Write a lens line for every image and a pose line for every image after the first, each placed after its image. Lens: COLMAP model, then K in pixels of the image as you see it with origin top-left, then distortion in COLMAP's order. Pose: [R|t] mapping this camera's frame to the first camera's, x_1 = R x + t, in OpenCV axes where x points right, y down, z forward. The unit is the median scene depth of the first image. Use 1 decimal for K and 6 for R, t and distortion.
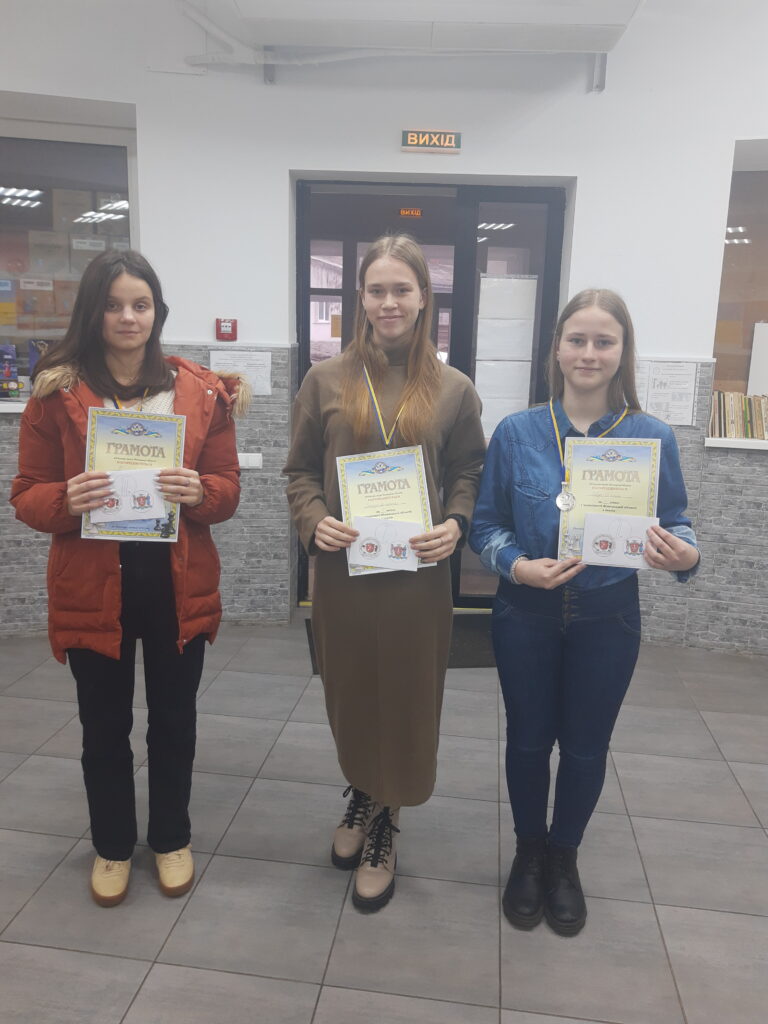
lens RADIAL K [[778.9, 0, 387.1], [0, 778.9, 504.6], [0, 0, 1]] dist [0.039308, -0.088213]
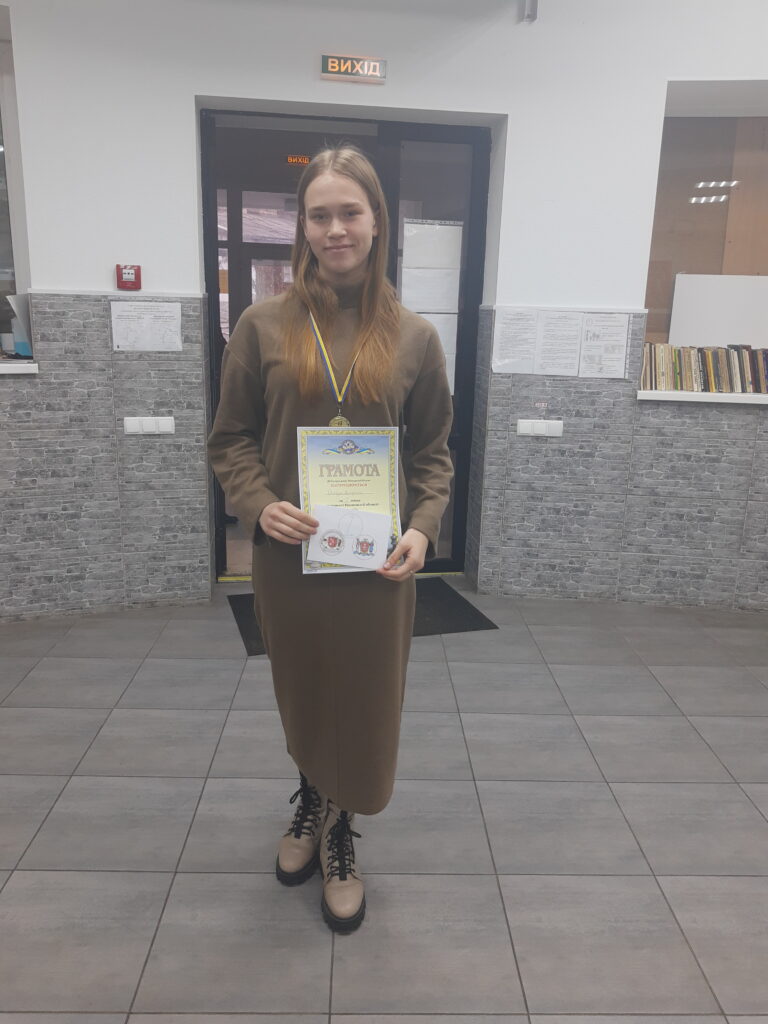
lens RADIAL K [[781.9, 0, 384.4], [0, 781.9, 505.6], [0, 0, 1]] dist [0.002145, -0.012637]
pose [[0.987604, -0.039928, 0.151802, -0.063395], [0.032458, 0.998152, 0.051373, -0.001601], [-0.153573, -0.045809, 0.987075, 0.067657]]
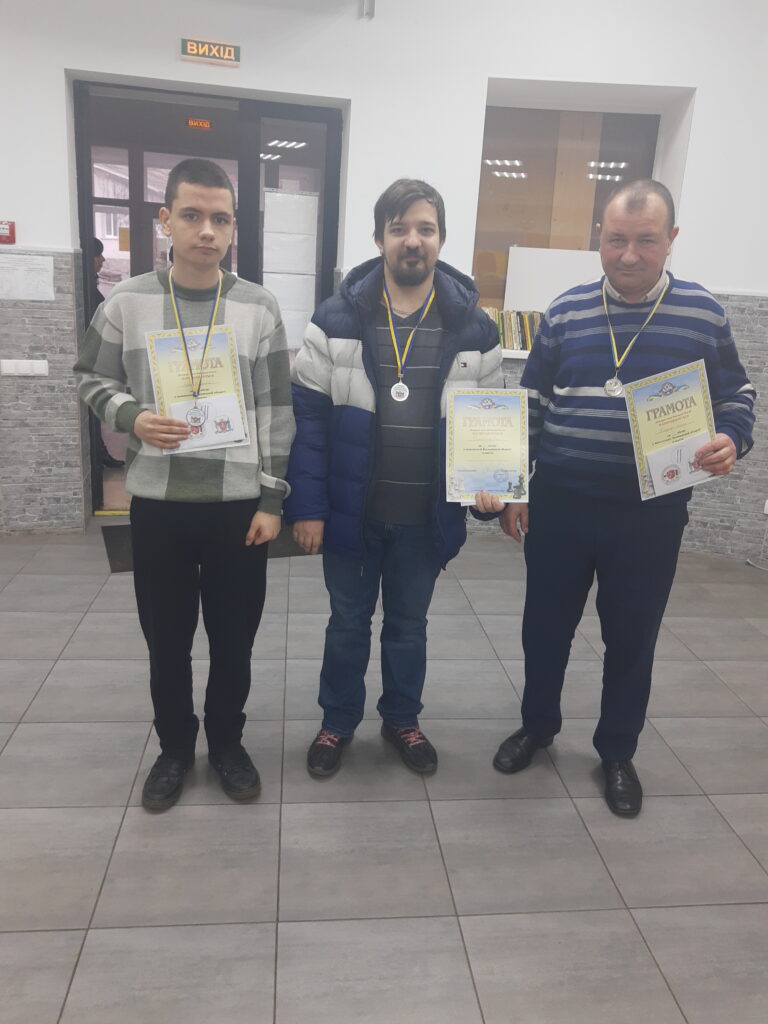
lens RADIAL K [[786.5, 0, 381.4], [0, 786.5, 494.7], [0, 0, 1]] dist [-0.011369, -0.004886]
pose [[0.971227, -0.034462, 0.235650, 0.011231], [0.016175, 0.996735, 0.079101, 0.033599], [-0.237607, -0.073013, 0.968613, -0.083268]]
